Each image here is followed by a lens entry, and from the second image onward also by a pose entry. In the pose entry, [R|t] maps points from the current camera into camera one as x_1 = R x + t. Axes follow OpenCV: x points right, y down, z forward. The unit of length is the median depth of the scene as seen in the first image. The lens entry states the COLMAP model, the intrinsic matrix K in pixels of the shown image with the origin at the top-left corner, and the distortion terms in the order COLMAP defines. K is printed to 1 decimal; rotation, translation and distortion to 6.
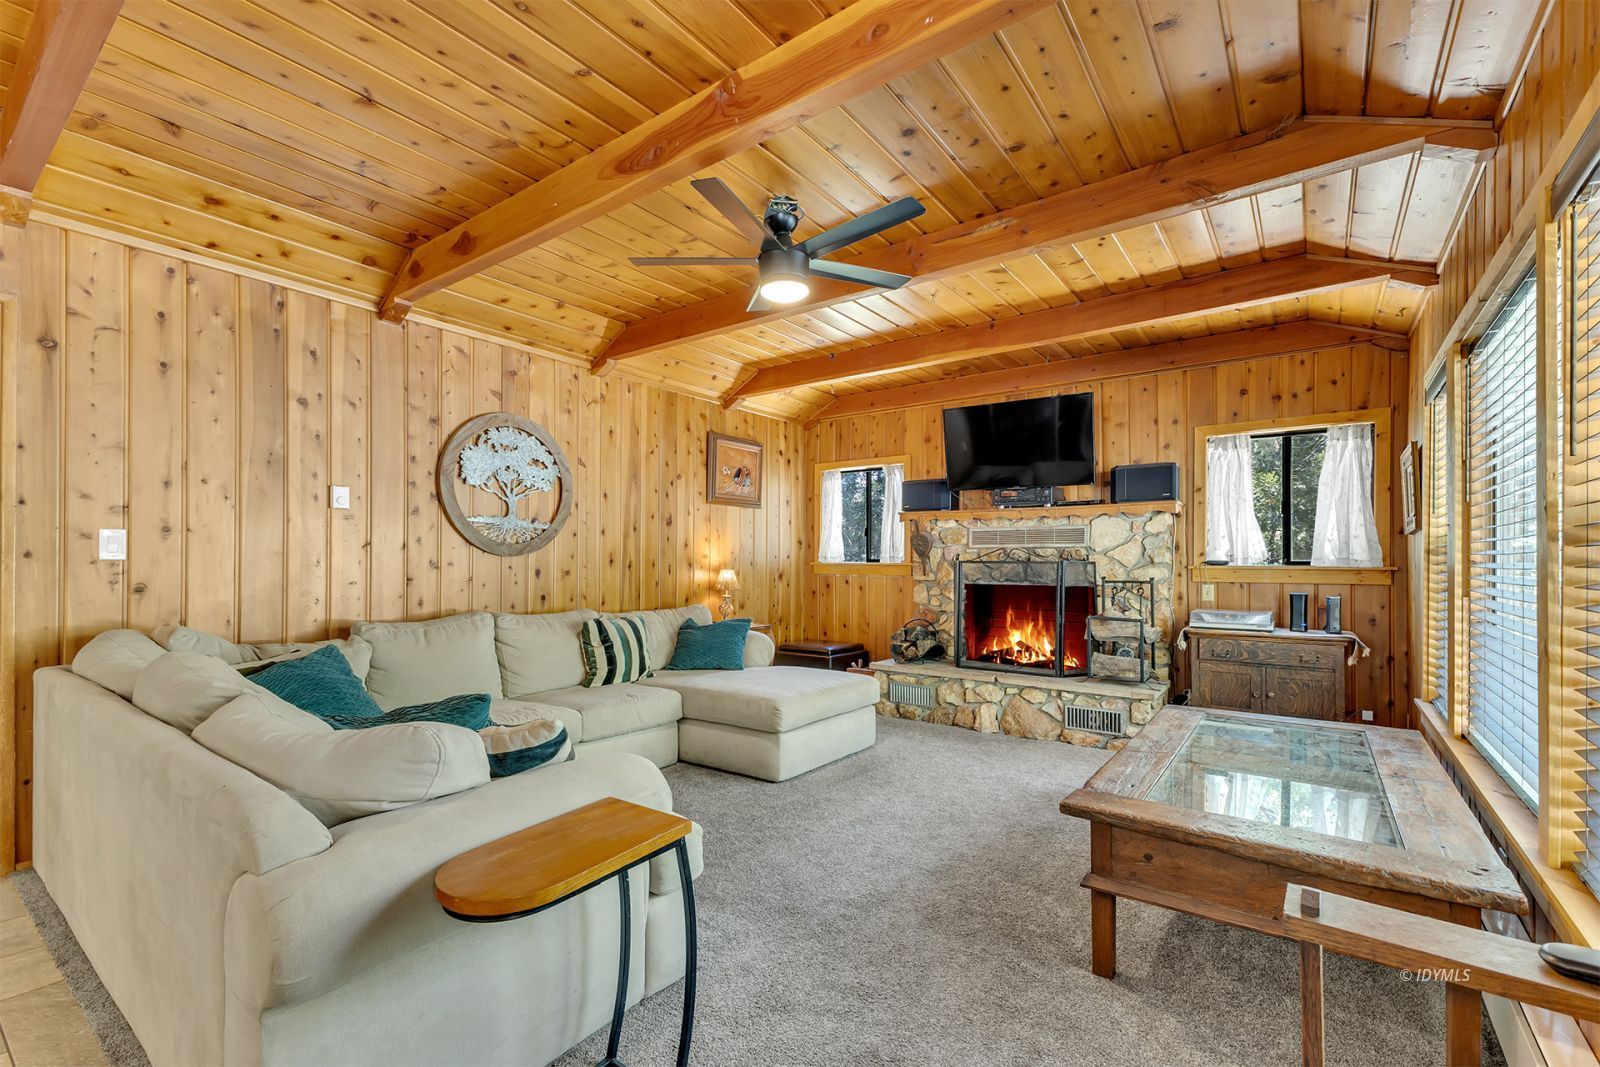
lens RADIAL K [[698.7, 0, 784.1], [0, 698.7, 553.0], [0, 0, 1]] dist [0.004175, 0.000255]
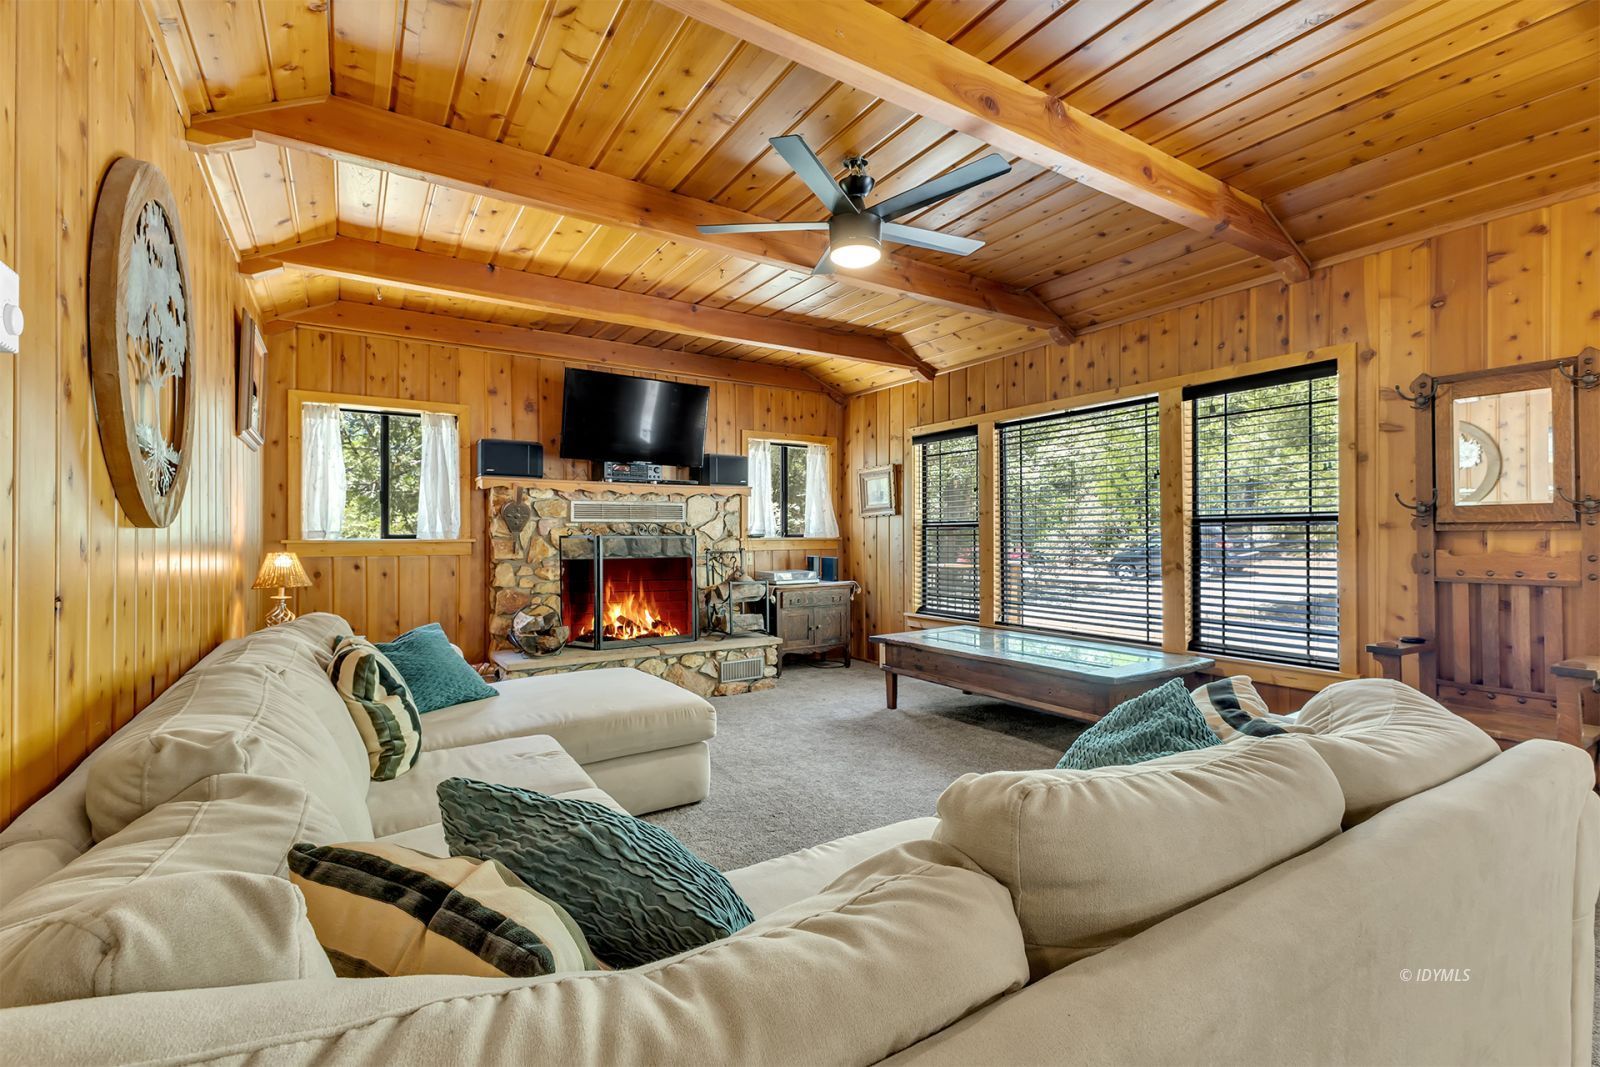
lens RADIAL K [[703.7, 0, 800.0], [0, 703.7, 533.5], [0, 0, 1]] dist [0.000692, 0.000093]
pose [[0.341356, -0.003176, 0.939929, -0.573442], [-0.006062, 0.999966, 0.005580, 0.001302], [-0.939915, -0.007602, 0.341325, 0.451701]]
